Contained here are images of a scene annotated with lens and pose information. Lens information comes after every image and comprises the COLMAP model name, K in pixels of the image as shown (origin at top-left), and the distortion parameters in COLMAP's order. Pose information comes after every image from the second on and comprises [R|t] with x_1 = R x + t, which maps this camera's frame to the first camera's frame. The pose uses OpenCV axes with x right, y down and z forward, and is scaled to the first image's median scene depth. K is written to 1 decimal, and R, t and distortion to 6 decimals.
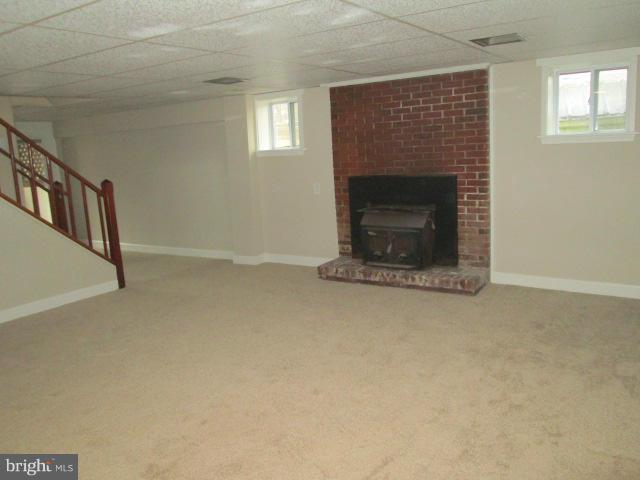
lens RADIAL K [[523.0, 0, 323.2], [0, 523.0, 238.6], [0, 0, 1]] dist [-0.027965, 0.004951]
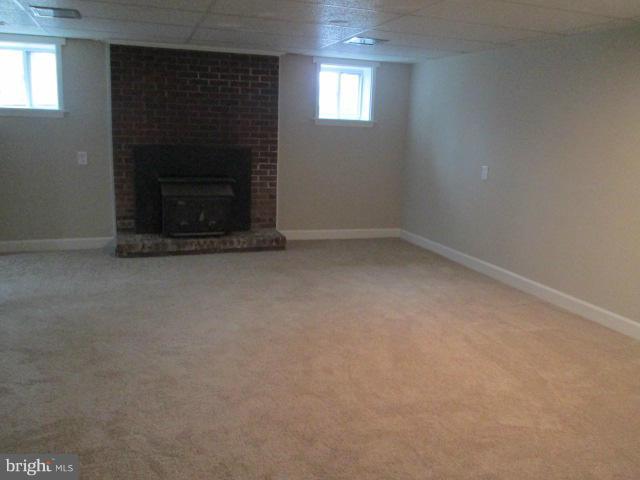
lens RADIAL K [[523.0, 0, 324.5], [0, 523.0, 241.3], [0, 0, 1]] dist [-0.027965, 0.004951]
pose [[0.616725, -0.099498, 0.780865, -0.538010], [0.073618, 0.994922, 0.068629, 0.014265], [-0.783729, 0.015161, 0.620918, 0.180725]]
